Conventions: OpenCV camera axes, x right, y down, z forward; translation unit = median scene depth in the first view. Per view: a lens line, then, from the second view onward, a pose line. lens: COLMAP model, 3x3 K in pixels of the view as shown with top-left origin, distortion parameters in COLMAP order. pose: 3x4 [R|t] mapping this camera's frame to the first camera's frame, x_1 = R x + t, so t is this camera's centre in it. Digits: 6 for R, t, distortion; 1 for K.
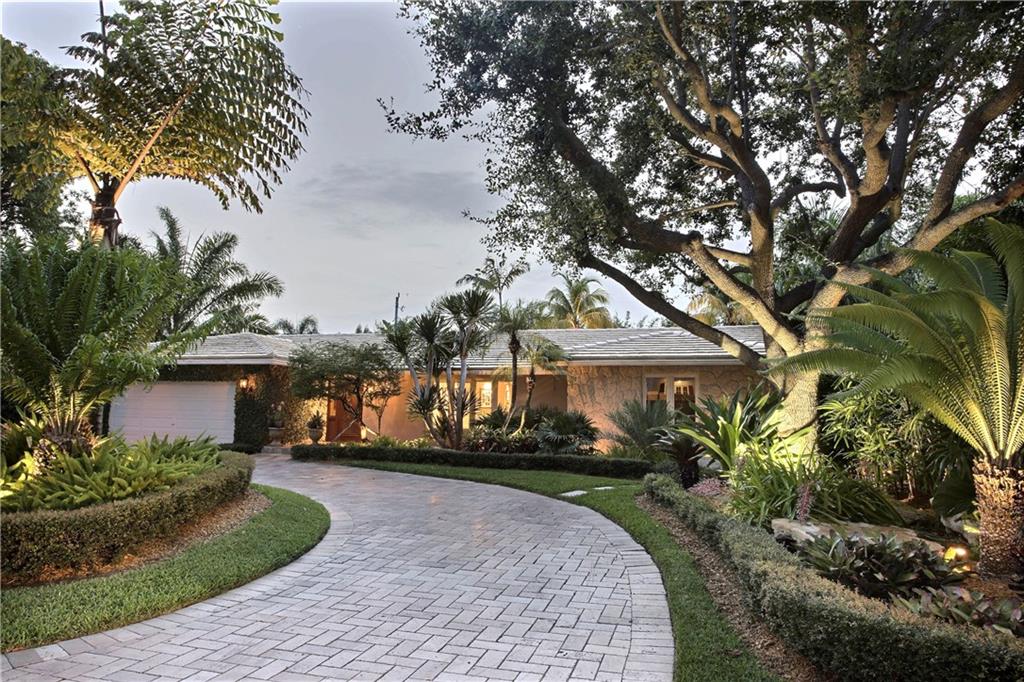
lens RADIAL K [[671.3, 0, 512.0], [0, 671.3, 341.0], [0, 0, 1]] dist [-0.002791, -0.002877]
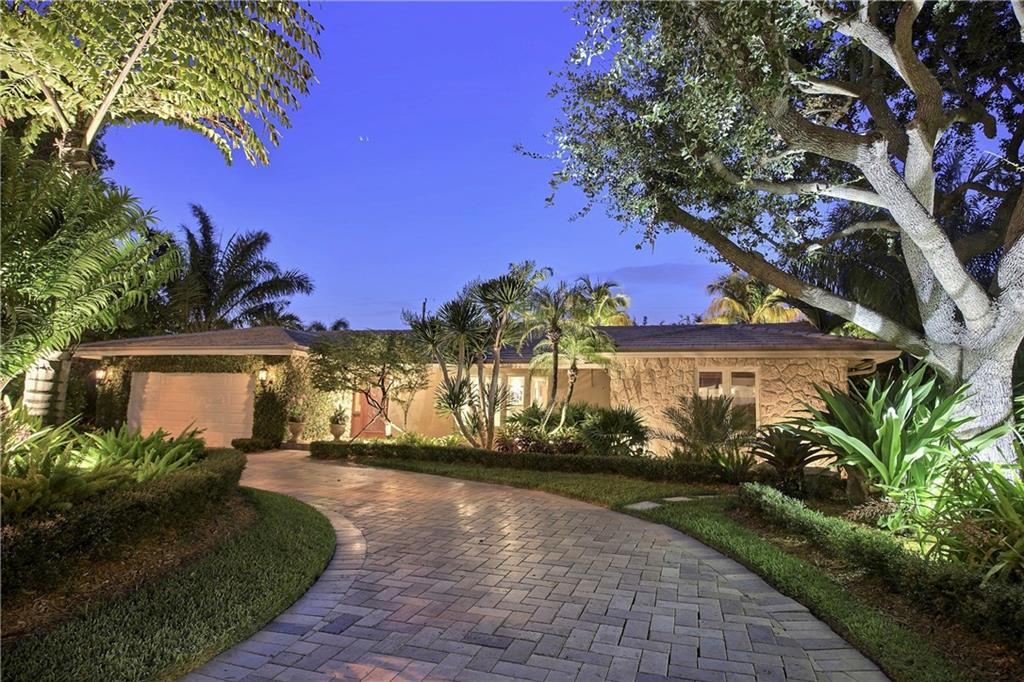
lens RADIAL K [[608.1, 0, 512.0], [0, 608.1, 341.0], [0, 0, 1]] dist [0.000563, 0.001656]
pose [[0.999649, 0.009767, -0.024647, -0.029845], [-0.010092, 0.999863, -0.013094, 0.023999], [0.024516, 0.013338, 0.999610, 0.157714]]
